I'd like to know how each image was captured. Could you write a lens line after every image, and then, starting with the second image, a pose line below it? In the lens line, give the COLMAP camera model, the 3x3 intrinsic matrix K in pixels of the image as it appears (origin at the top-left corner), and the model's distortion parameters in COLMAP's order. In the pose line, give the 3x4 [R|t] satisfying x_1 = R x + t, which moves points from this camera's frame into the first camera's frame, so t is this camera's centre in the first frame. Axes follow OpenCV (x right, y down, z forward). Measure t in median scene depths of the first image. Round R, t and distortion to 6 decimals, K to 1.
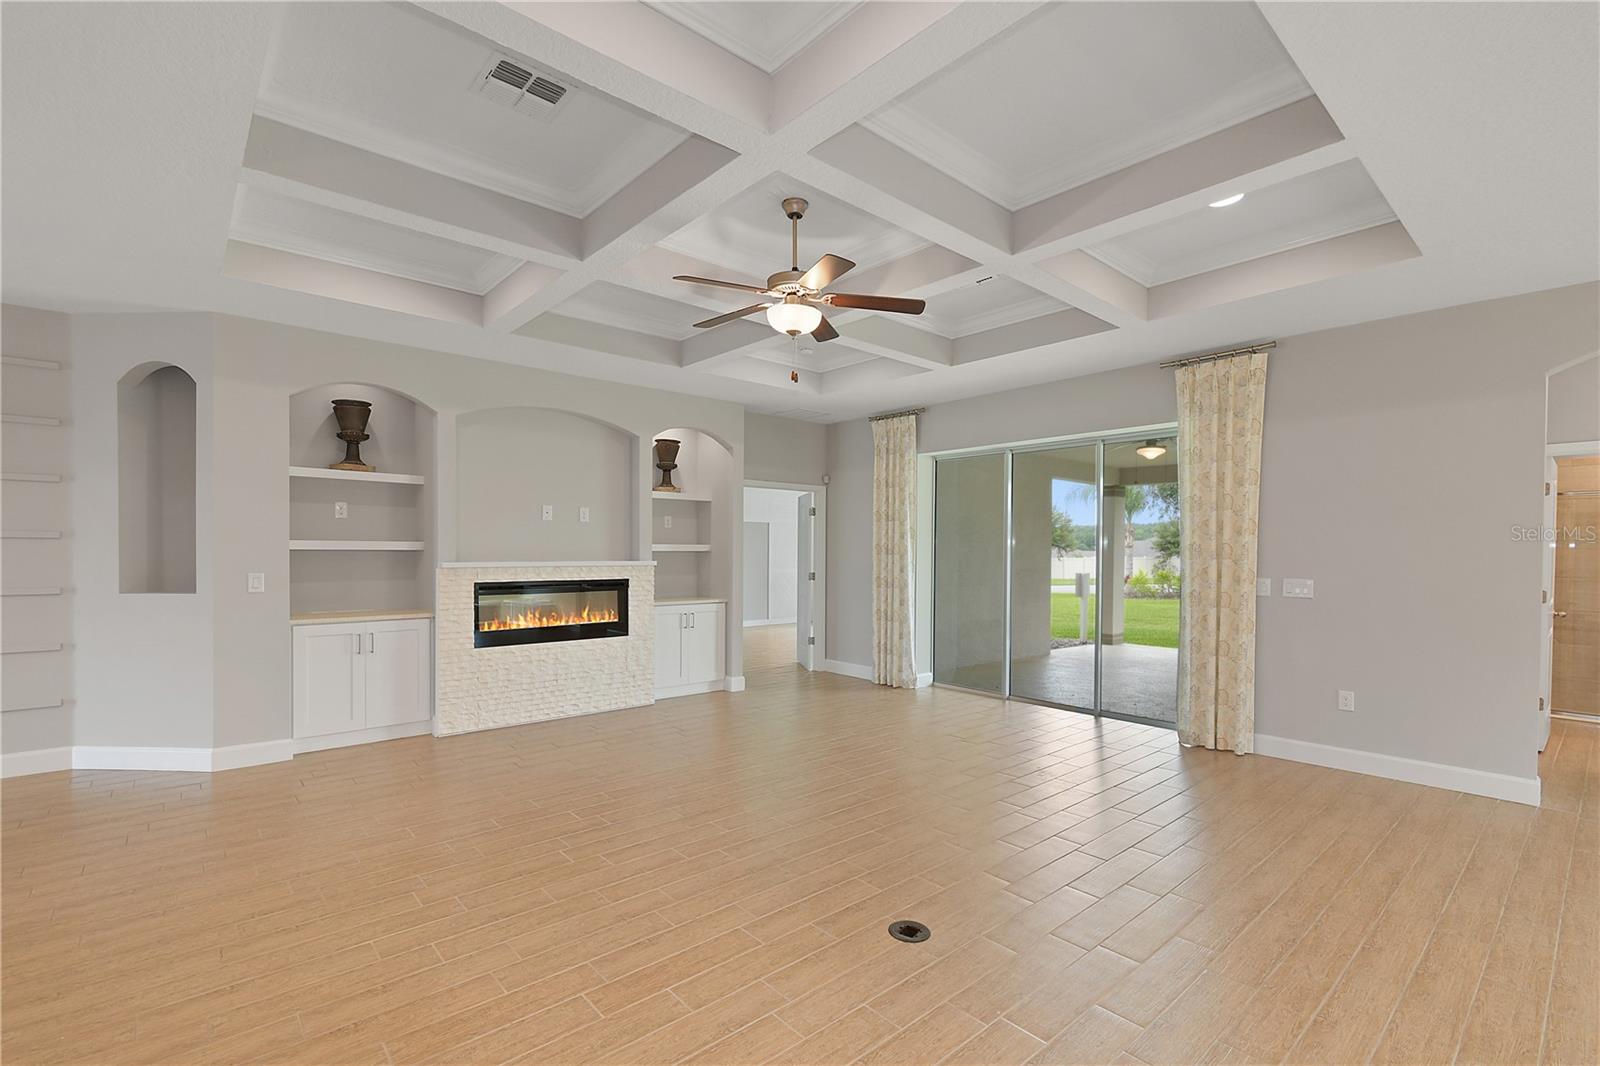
lens RADIAL K [[715.4, 0, 805.9], [0, 715.4, 556.2], [0, 0, 1]] dist [-0.001894, 0.000151]
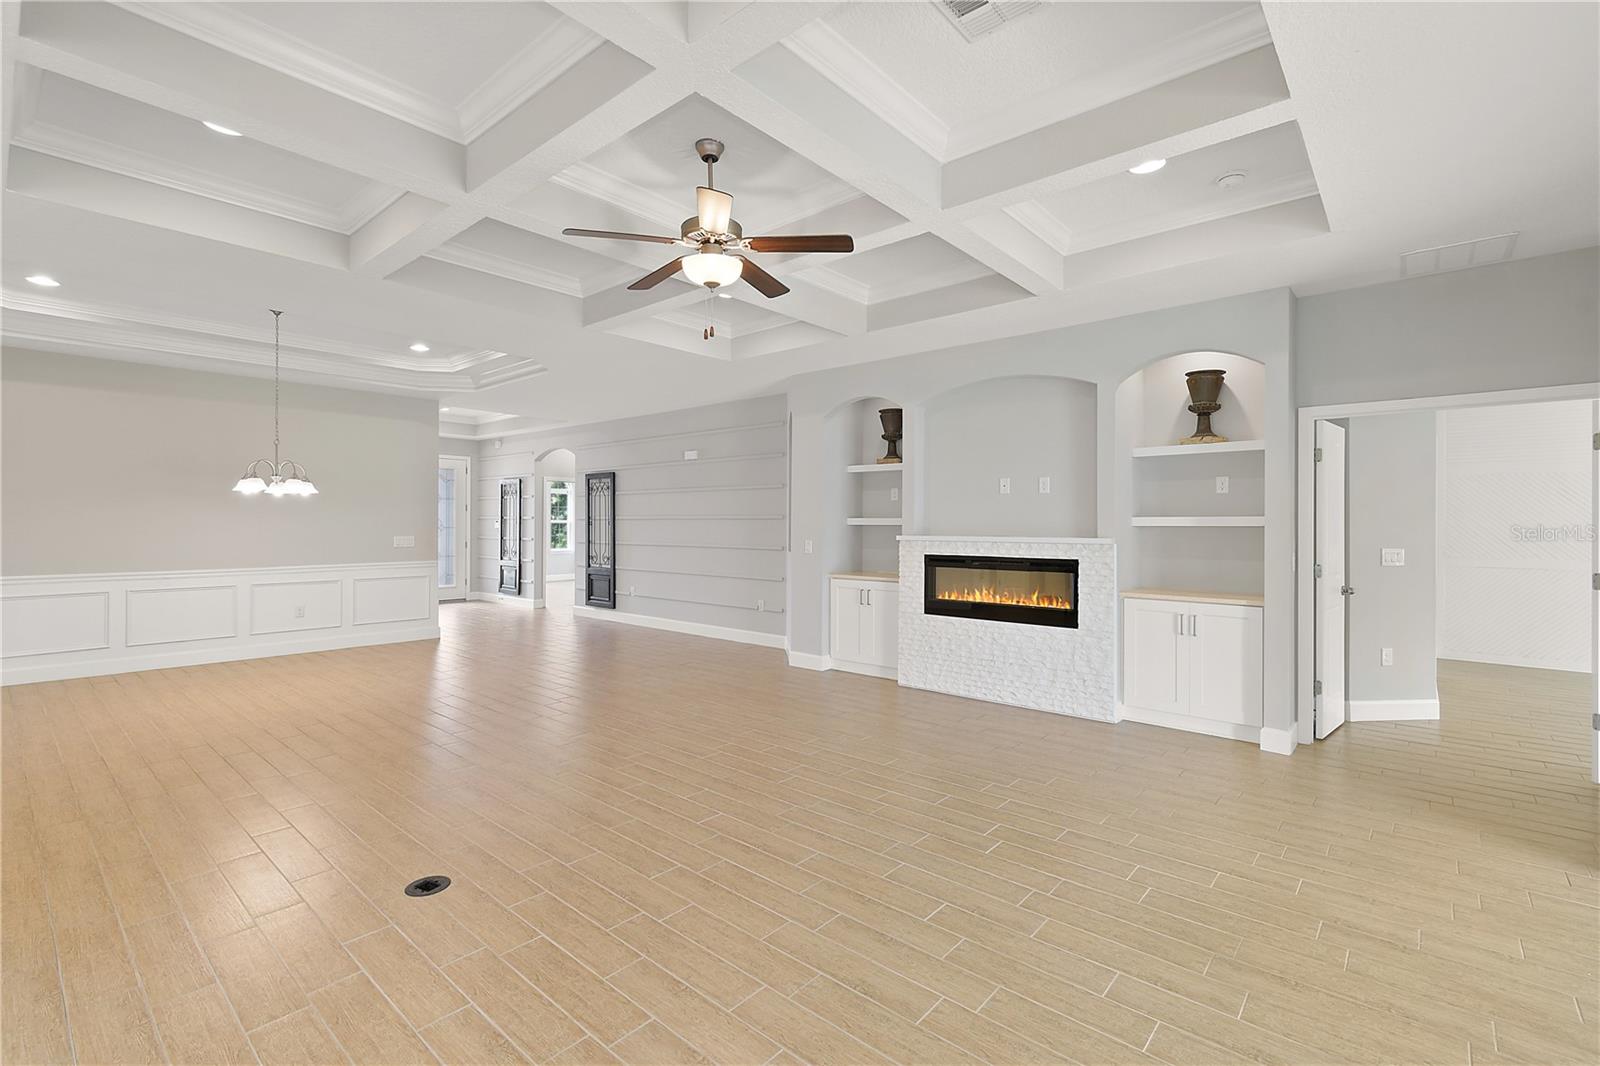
lens RADIAL K [[715.4, 0, 798.2], [0, 715.4, 521.7], [0, 0, 1]] dist [-0.001894, 0.000151]
pose [[0.118610, -0.003040, -0.992936, 0.576826], [-0.003366, 0.999988, -0.003464, -0.009082], [0.992935, 0.003753, 0.118598, 0.634296]]
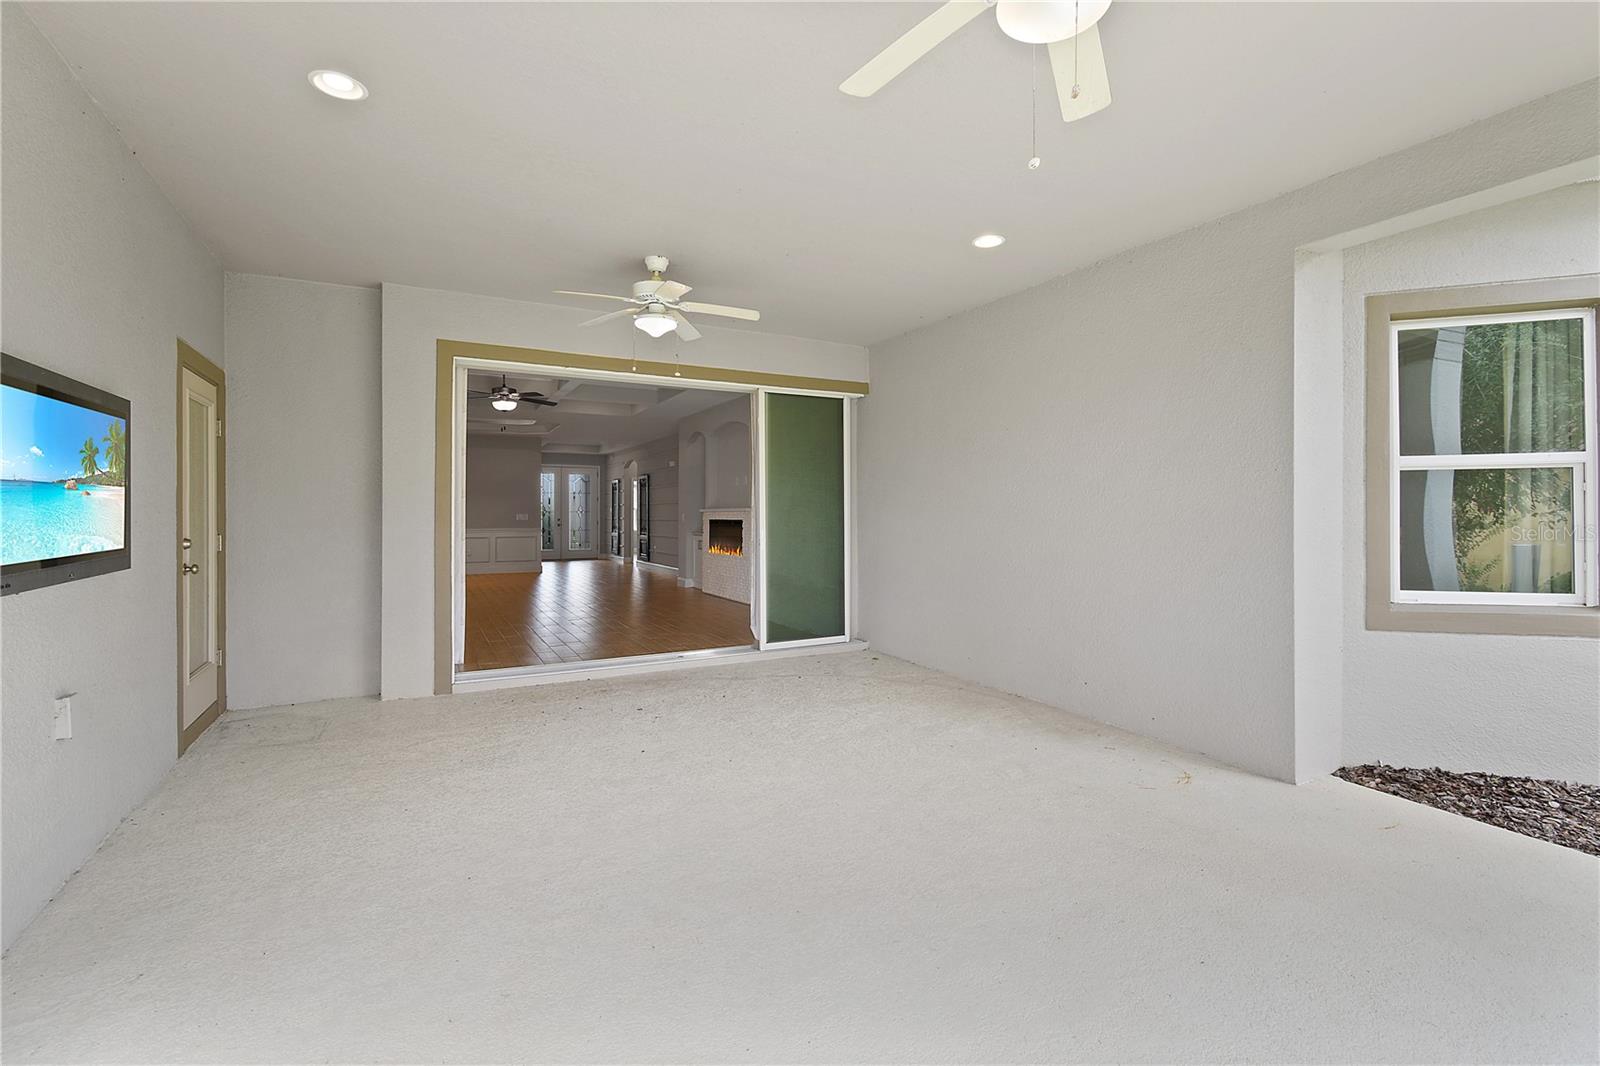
lens RADIAL K [[715.4, 0, 799.7], [0, 715.4, 504.6], [0, 0, 1]] dist [-0.001894, 0.000151]
pose [[-0.235053, -0.011875, -0.971910, 1.332506], [0.003875, 0.999906, -0.013155, 0.019422], [0.971975, -0.006858, -0.234985, 1.600133]]
